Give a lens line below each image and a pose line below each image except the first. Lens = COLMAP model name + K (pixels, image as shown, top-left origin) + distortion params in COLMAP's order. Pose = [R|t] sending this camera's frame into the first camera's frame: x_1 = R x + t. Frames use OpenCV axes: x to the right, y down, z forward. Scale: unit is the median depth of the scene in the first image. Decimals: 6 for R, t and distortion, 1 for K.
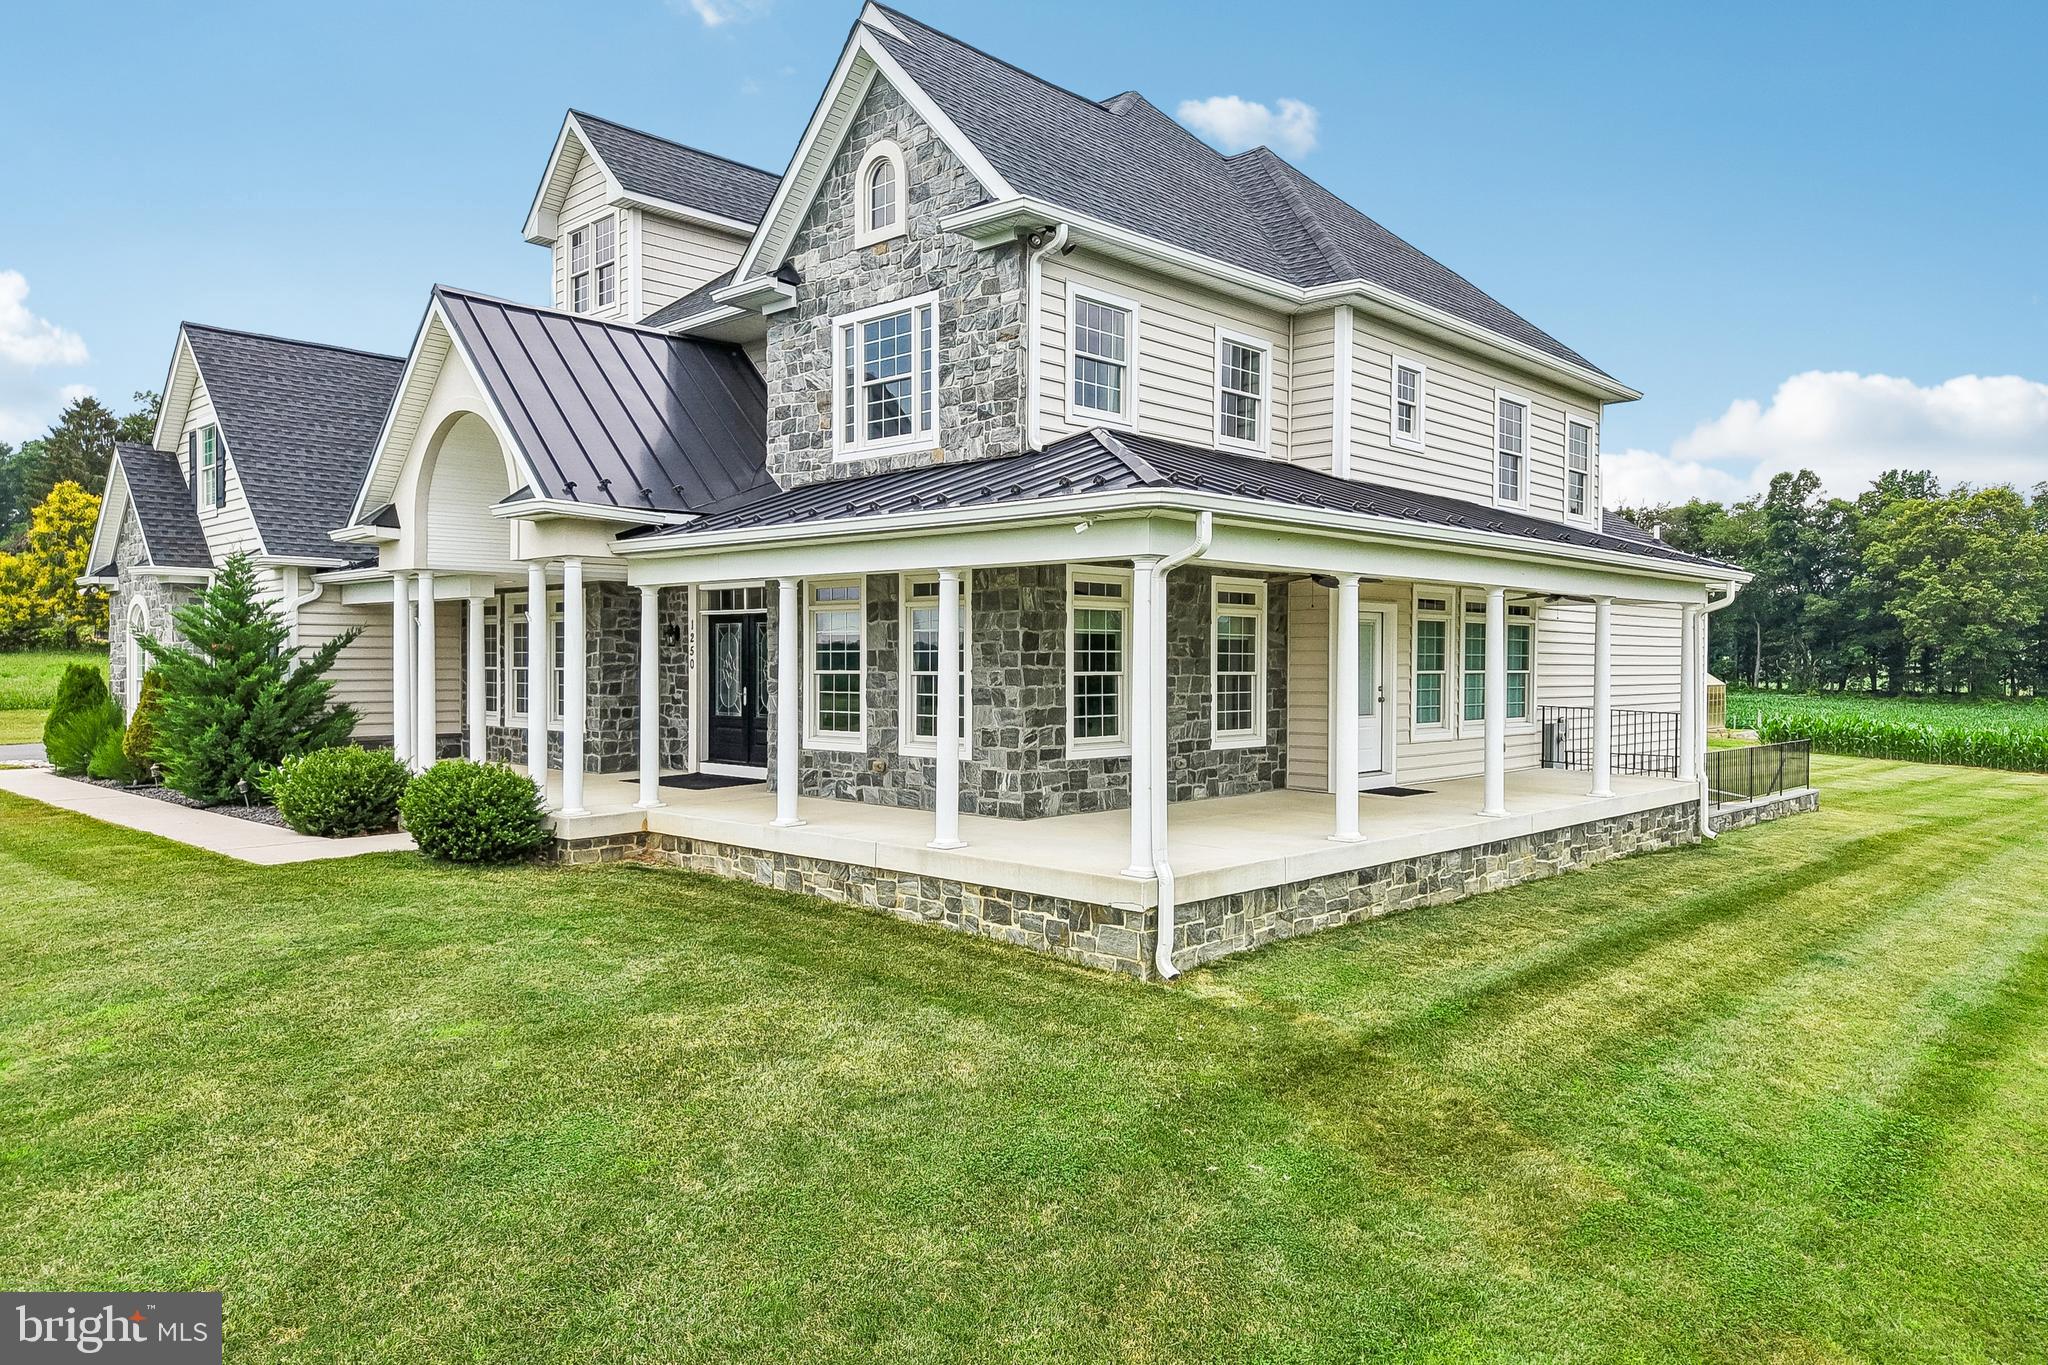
lens RADIAL K [[1384.5, 0, 1047.6], [0, 1384.5, 684.2], [0, 0, 1]] dist [0.031021, -0.003146]
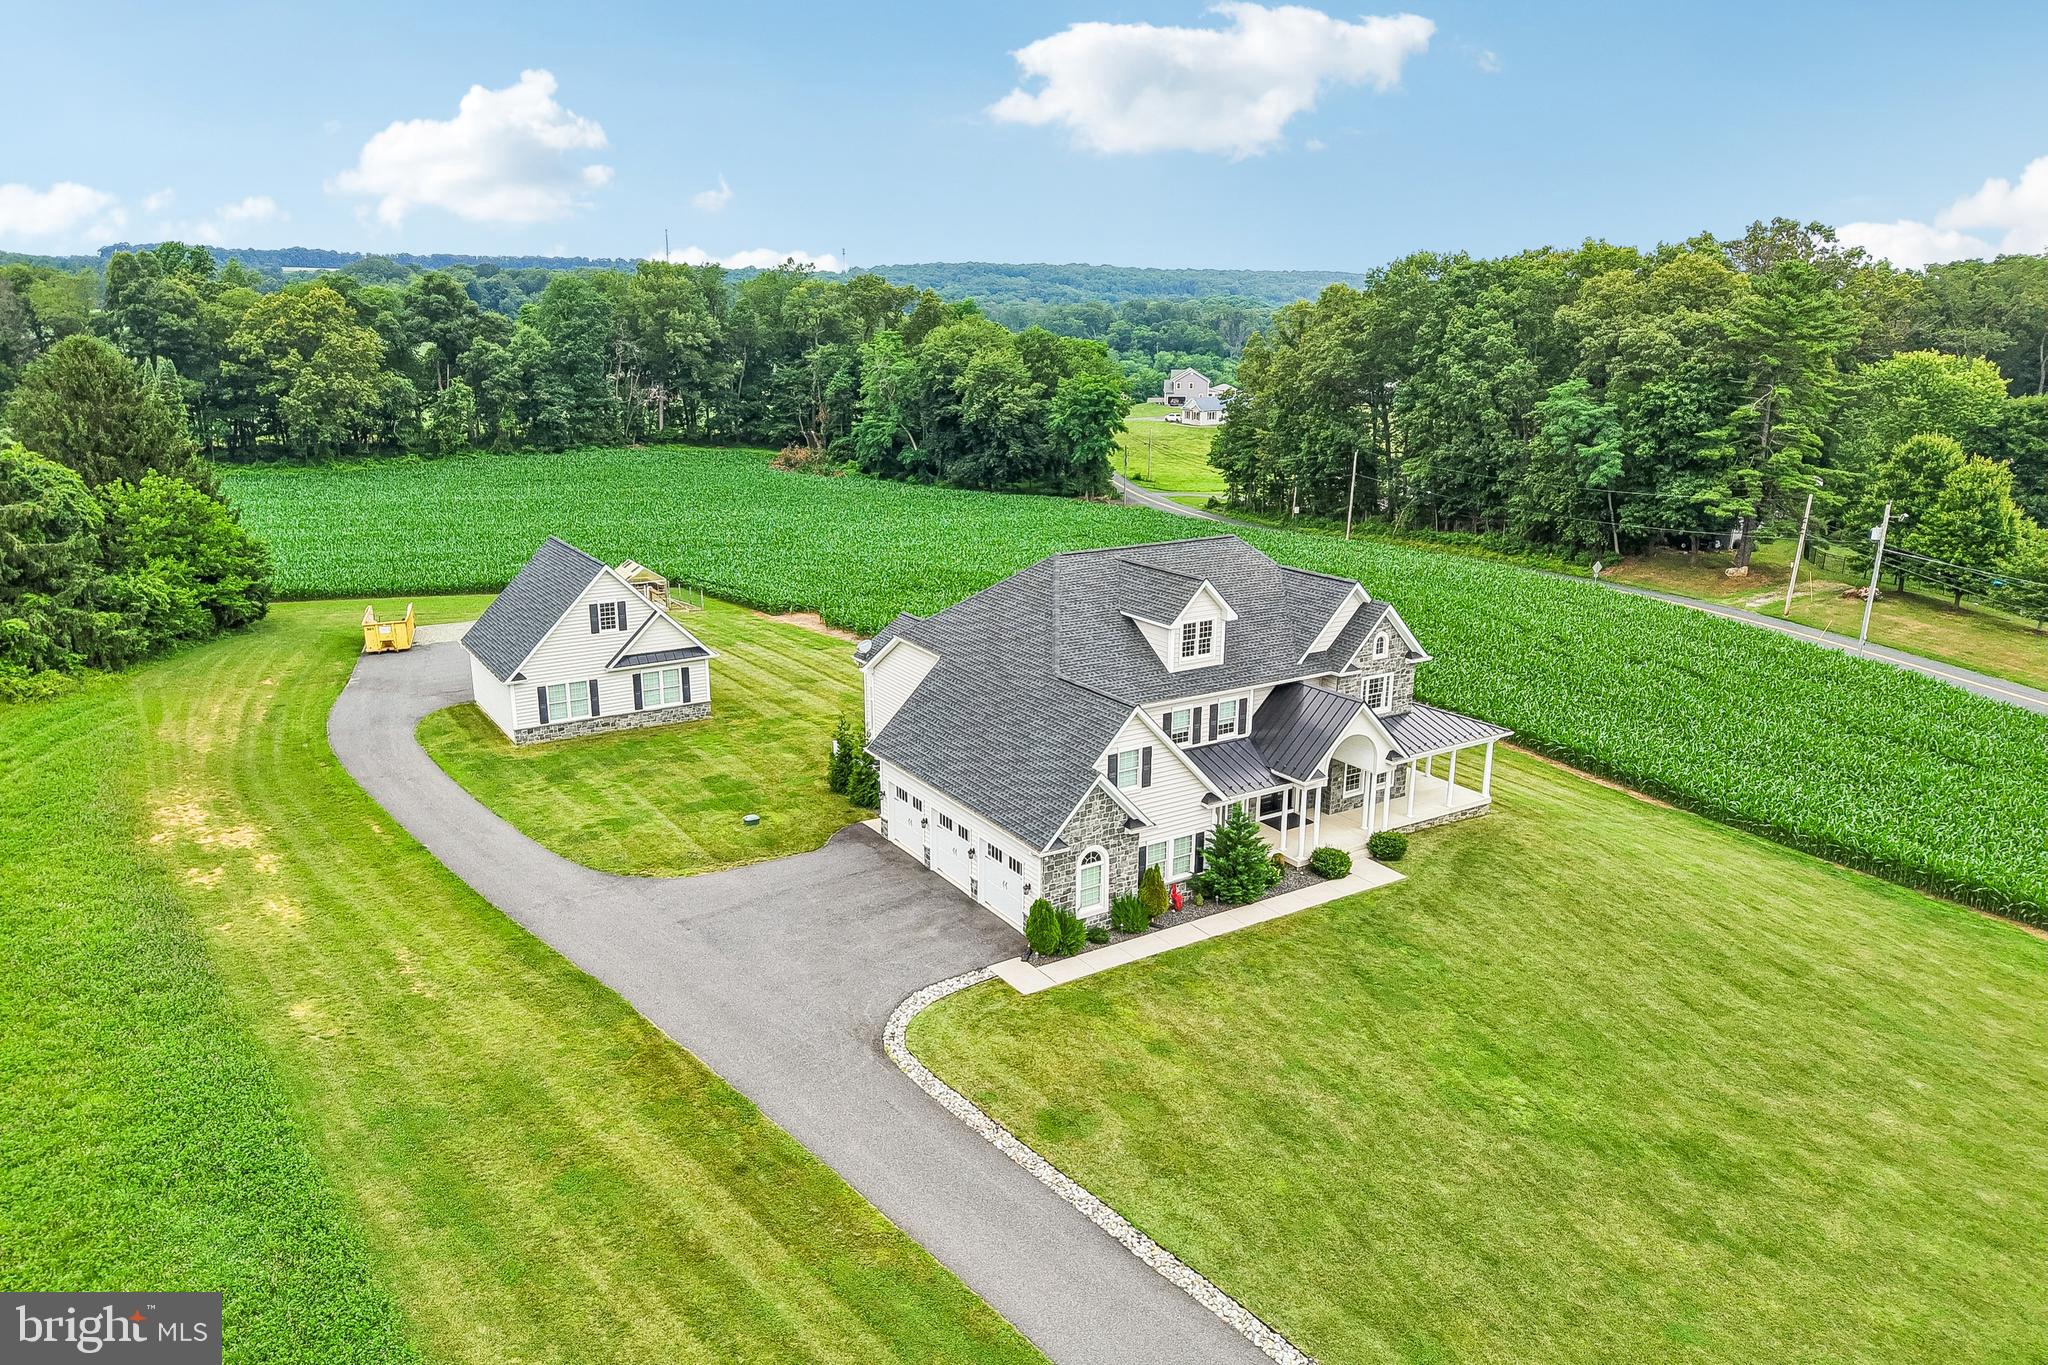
lens RADIAL K [[1367.8, 0, 1024.0], [0, 1367.8, 682.5], [0, 0, 1]] dist [0.032290, -0.031968]
pose [[0.262123, -0.256442, 0.930338, -3.604516], [0.011777, 0.964825, 0.262630, -1.175334], [-0.964963, -0.057885, 0.255923, 0.948902]]
